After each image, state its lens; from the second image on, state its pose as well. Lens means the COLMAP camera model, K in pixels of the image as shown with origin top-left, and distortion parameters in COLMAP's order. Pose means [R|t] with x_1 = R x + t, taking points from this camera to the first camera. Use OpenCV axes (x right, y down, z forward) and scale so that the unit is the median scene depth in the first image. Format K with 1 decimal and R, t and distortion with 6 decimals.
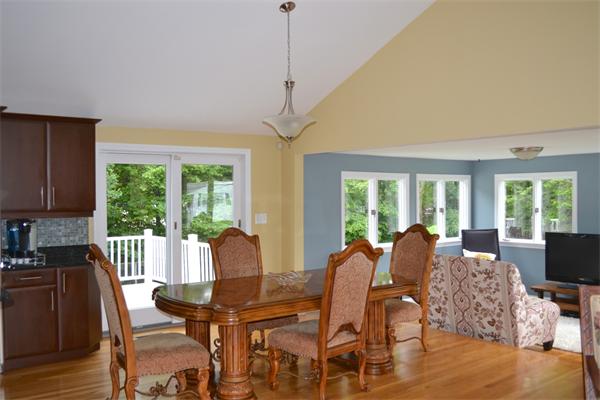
lens RADIAL K [[568.3, 0, 301.2], [0, 568.3, 199.2], [0, 0, 1]] dist [-0.067949, 0.000000]
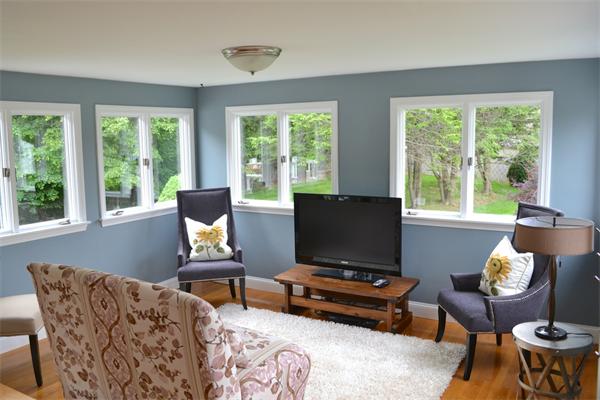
lens RADIAL K [[494.7, 0, 295.0], [0, 494.7, 199.8], [0, 0, 1]] dist [-0.053432, 0.000651]
pose [[0.928619, -0.058832, 0.366342, 0.287903], [0.014590, 0.992375, 0.122386, -0.006499], [-0.370749, -0.108305, 0.922397, 0.594590]]
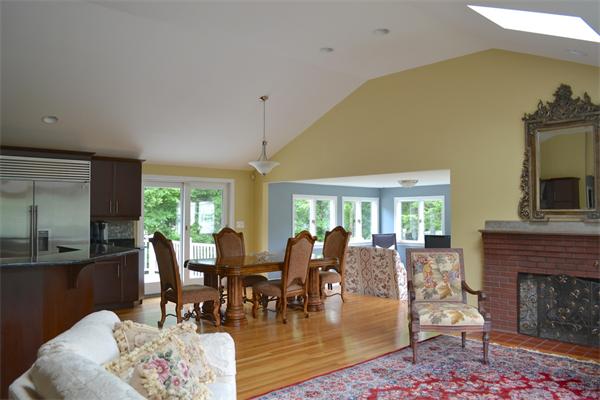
lens RADIAL K [[494.7, 0, 303.2], [0, 494.7, 197.4], [0, 0, 1]] dist [-0.053432, 0.000651]
pose [[0.994783, 0.009877, 0.101533, -0.045489], [-0.005301, 0.998962, -0.045240, 0.024847], [-0.101875, 0.044466, 0.993803, -0.414026]]
